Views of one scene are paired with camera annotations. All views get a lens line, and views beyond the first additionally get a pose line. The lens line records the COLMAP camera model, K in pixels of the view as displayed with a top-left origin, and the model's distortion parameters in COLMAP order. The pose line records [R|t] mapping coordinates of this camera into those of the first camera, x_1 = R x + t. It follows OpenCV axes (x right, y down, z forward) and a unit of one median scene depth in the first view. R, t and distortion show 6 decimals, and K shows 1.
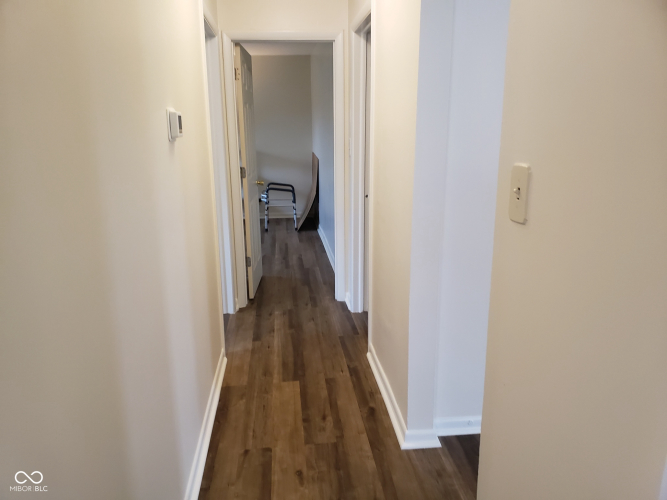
lens RADIAL K [[522.3, 0, 333.5], [0, 522.3, 250.0], [0, 0, 1]] dist [0.029562, -0.000176]
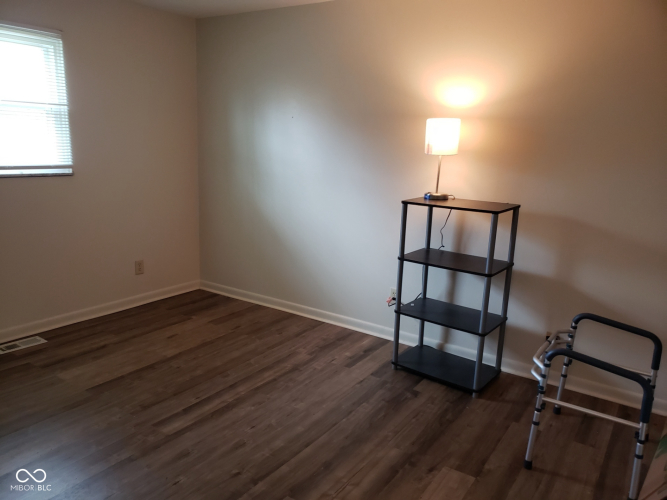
lens RADIAL K [[522.3, 0, 333.5], [0, 522.3, 250.0], [0, 0, 1]] dist [0.029562, -0.000176]
pose [[0.765539, 0.173500, -0.619555, -0.033153], [-0.200701, 0.979301, 0.026253, -0.143188], [0.611285, 0.104248, 0.784514, 0.578724]]
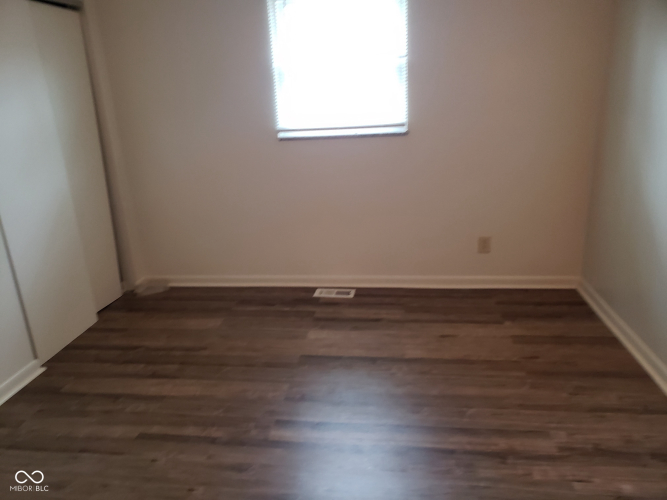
lens RADIAL K [[522.3, 0, 333.5], [0, 522.3, 250.0], [0, 0, 1]] dist [0.029562, -0.000176]
pose [[-0.245137, 0.310847, -0.918304, -0.069056], [-0.183672, 0.915160, 0.358813, -0.204449], [0.951931, 0.256625, -0.167246, 0.831489]]
